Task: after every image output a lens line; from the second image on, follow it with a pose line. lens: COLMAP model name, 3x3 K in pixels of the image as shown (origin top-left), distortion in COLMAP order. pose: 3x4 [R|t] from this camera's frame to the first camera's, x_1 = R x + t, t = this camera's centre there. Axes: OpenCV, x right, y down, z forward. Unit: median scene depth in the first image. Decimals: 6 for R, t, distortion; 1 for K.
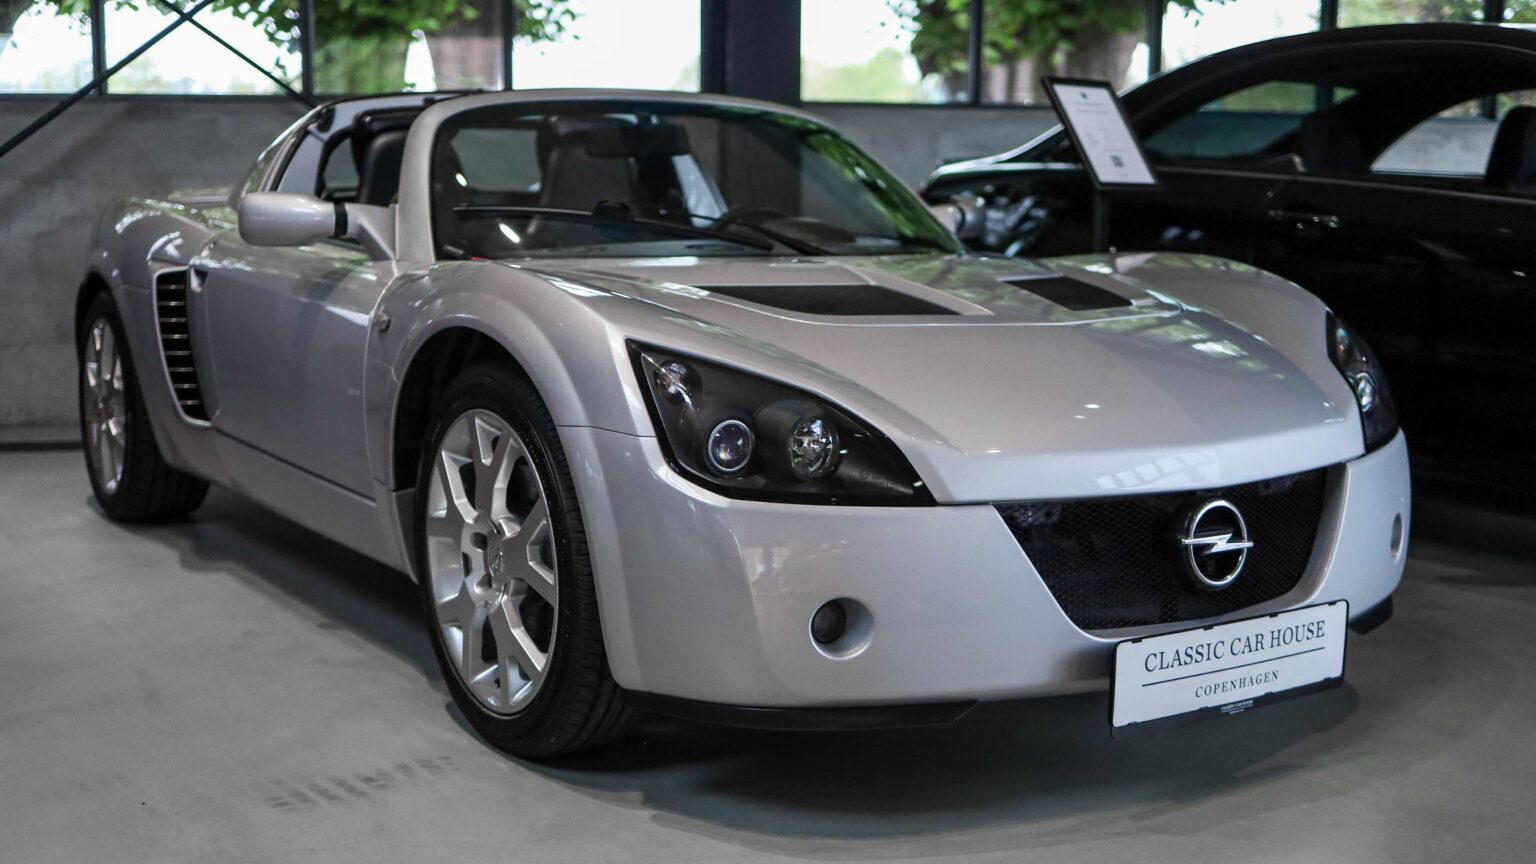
lens RADIAL K [[1792.2, 0, 768.0], [0, 1792.2, 432.0], [0, 0, 1]] dist [-0.061881, 0.008803]
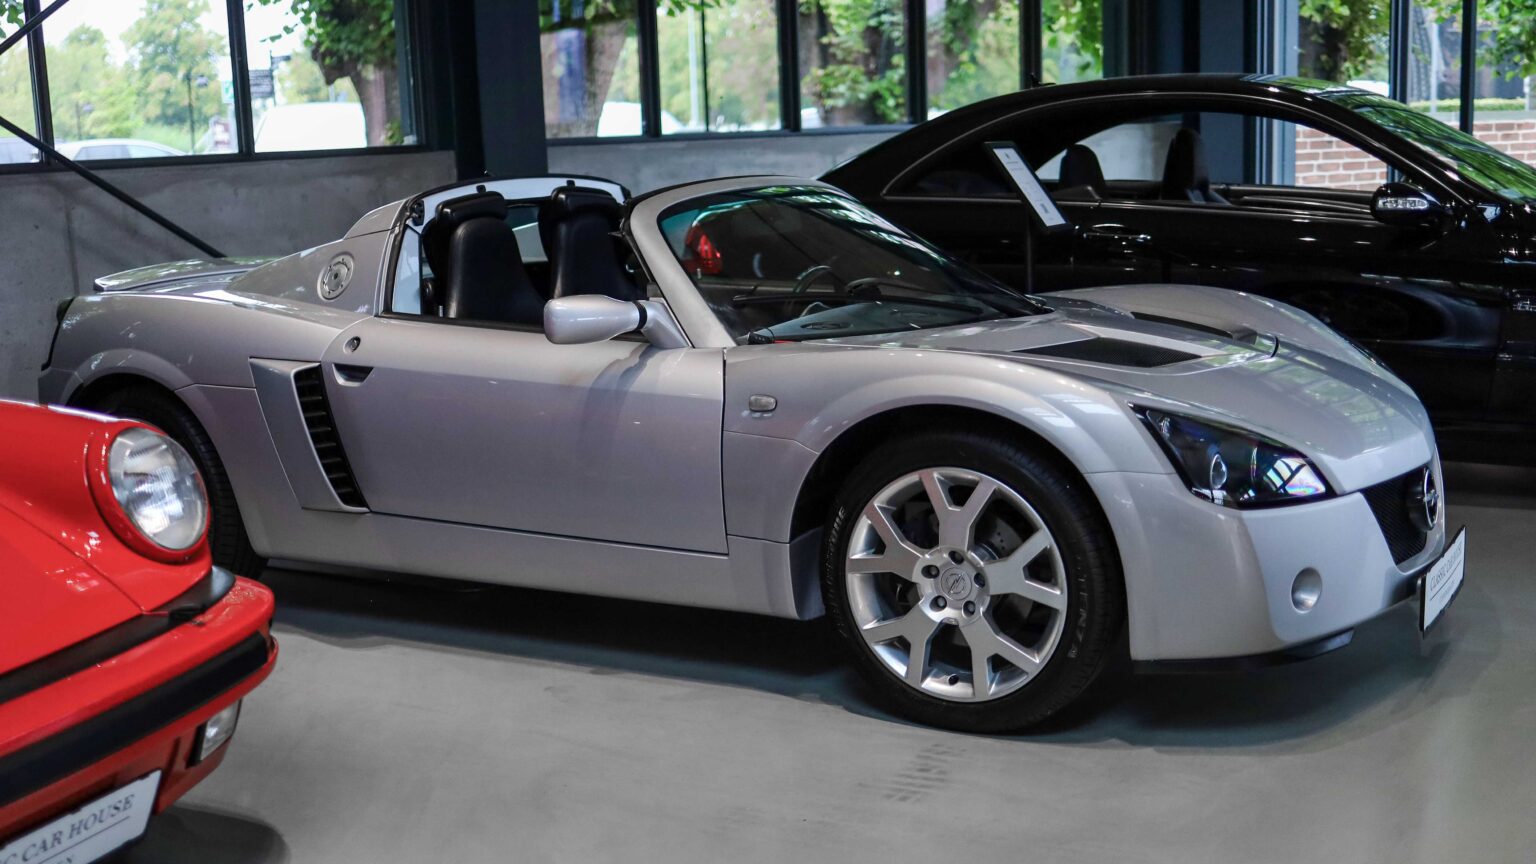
lens RADIAL K [[1792.2, 0, 768.0], [0, 1792.2, 432.0], [0, 0, 1]] dist [-0.061881, 0.008803]
pose [[0.904589, -0.110664, 0.411669, -0.826983], [0.104284, 0.993821, 0.038008, -0.102158], [-0.413332, 0.008549, 0.910540, -0.102862]]
